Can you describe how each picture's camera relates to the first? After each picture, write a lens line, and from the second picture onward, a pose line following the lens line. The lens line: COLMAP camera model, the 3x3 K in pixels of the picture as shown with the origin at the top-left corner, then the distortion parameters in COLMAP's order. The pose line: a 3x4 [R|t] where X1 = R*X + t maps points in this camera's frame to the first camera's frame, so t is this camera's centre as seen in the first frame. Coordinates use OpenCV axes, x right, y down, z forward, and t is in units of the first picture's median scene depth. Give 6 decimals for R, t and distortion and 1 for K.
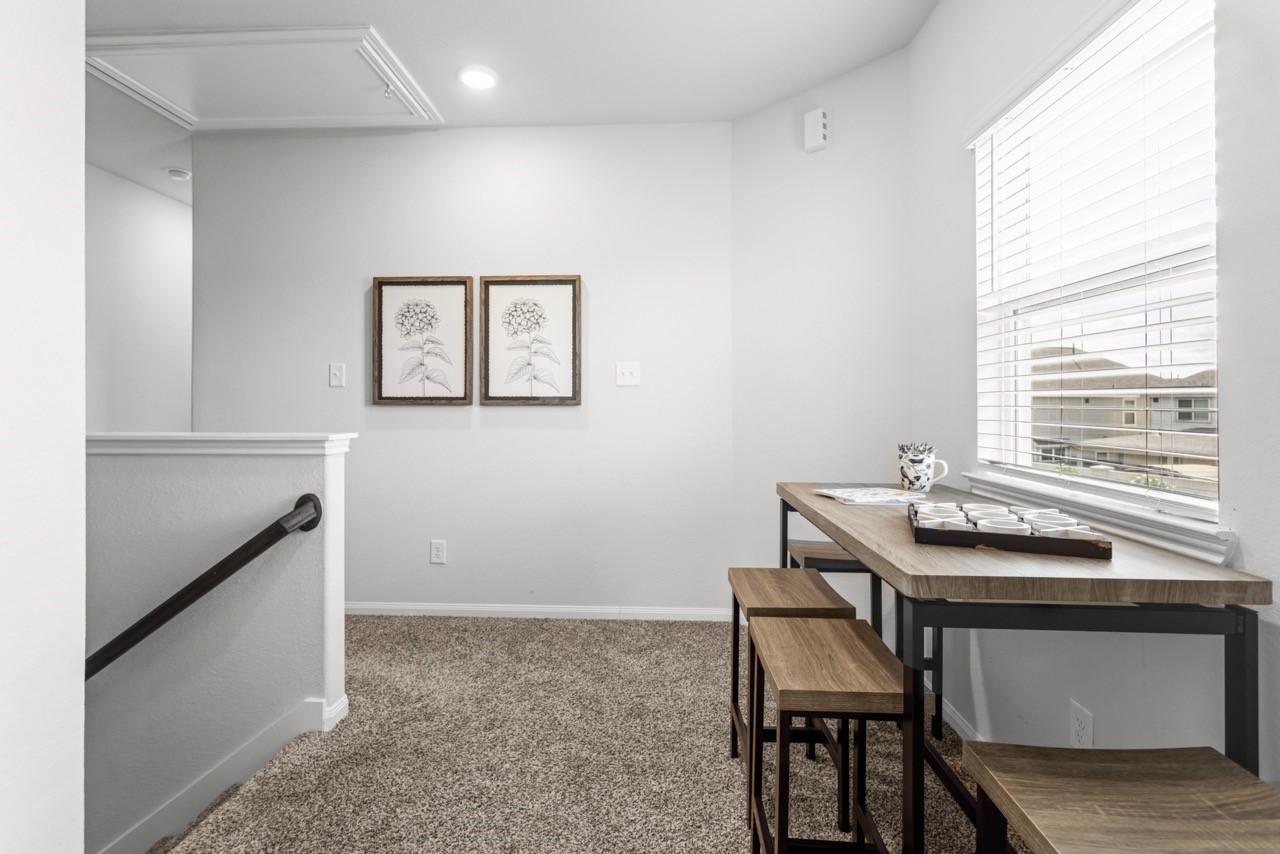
lens RADIAL K [[601.0, 0, 632.9], [0, 601.0, 404.6], [0, 0, 1]] dist [-0.001199, 0.001368]
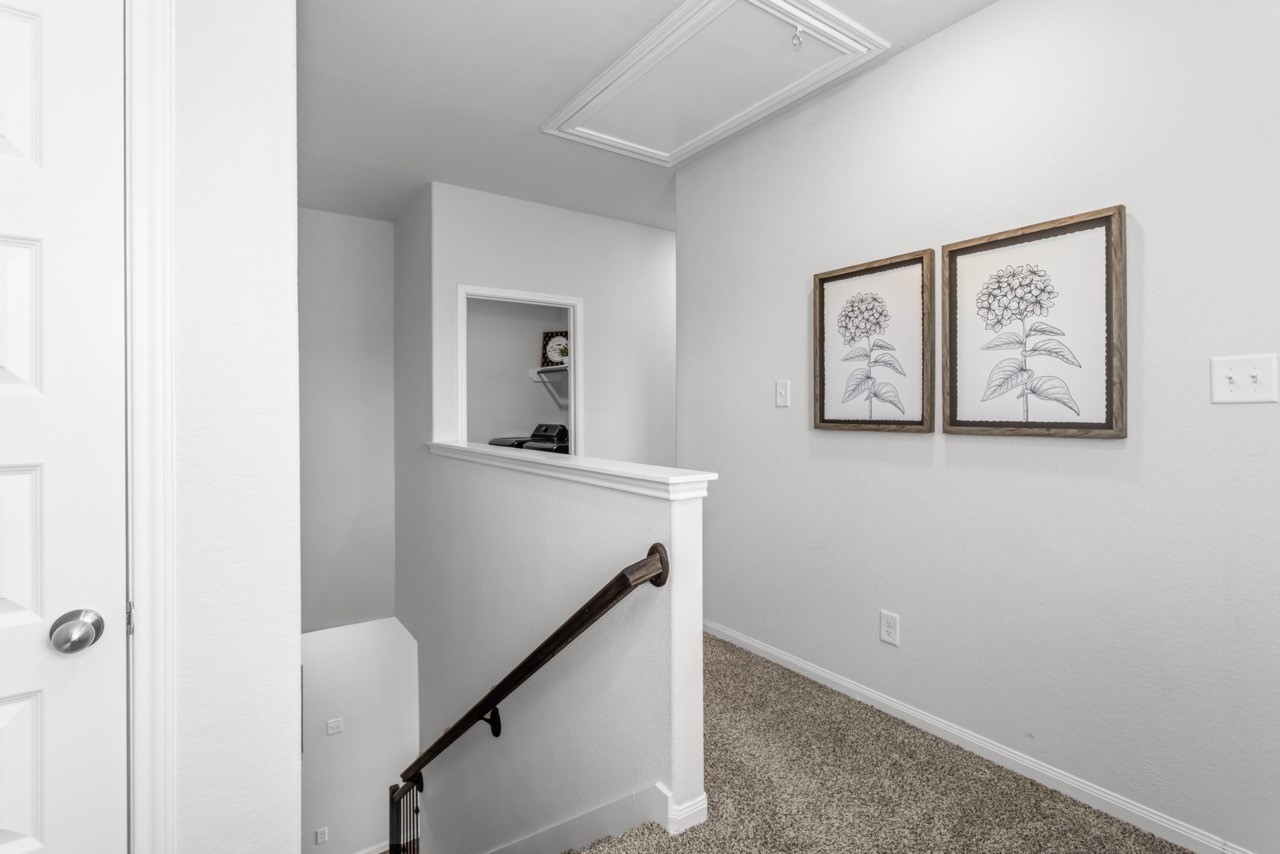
lens RADIAL K [[604.8, 0, 641.5], [0, 604.8, 410.9], [0, 0, 1]] dist [0.002345, 0.001566]
pose [[0.614906, 0.000070, -0.788600, 0.080149], [0.002887, 0.999993, 0.002339, -0.027240], [0.788595, -0.003715, 0.614902, 0.300031]]
